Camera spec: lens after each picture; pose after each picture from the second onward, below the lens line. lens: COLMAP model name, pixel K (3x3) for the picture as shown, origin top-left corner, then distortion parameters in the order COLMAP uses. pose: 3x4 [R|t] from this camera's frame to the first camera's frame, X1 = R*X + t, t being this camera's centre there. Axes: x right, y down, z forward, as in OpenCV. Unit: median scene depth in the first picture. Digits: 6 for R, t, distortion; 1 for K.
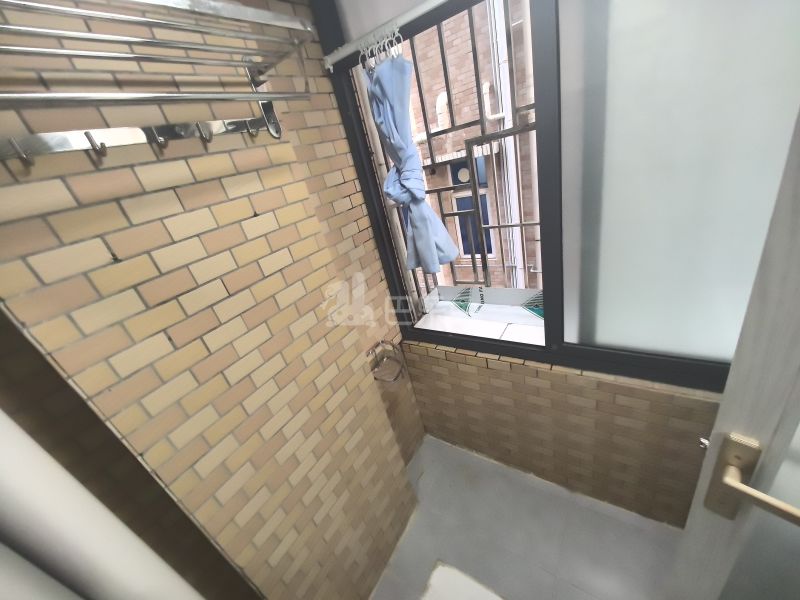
lens RADIAL K [[308.2, 0, 400.1], [0, 308.2, 300.2], [0, 0, 1]] dist [0.000401, -0.001480]
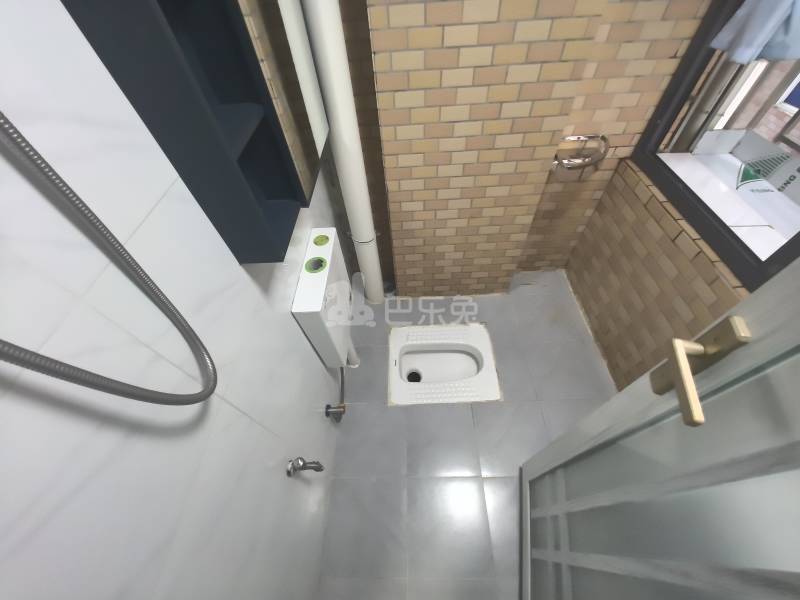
lens RADIAL K [[308.2, 0, 400.9], [0, 308.2, 300.8], [0, 0, 1]] dist [0.000401, -0.001480]
pose [[0.557835, 0.761144, -0.330878, 0.270976], [-0.429011, 0.605723, 0.670111, 0.079626], [0.710471, -0.231861, 0.664433, -0.071410]]
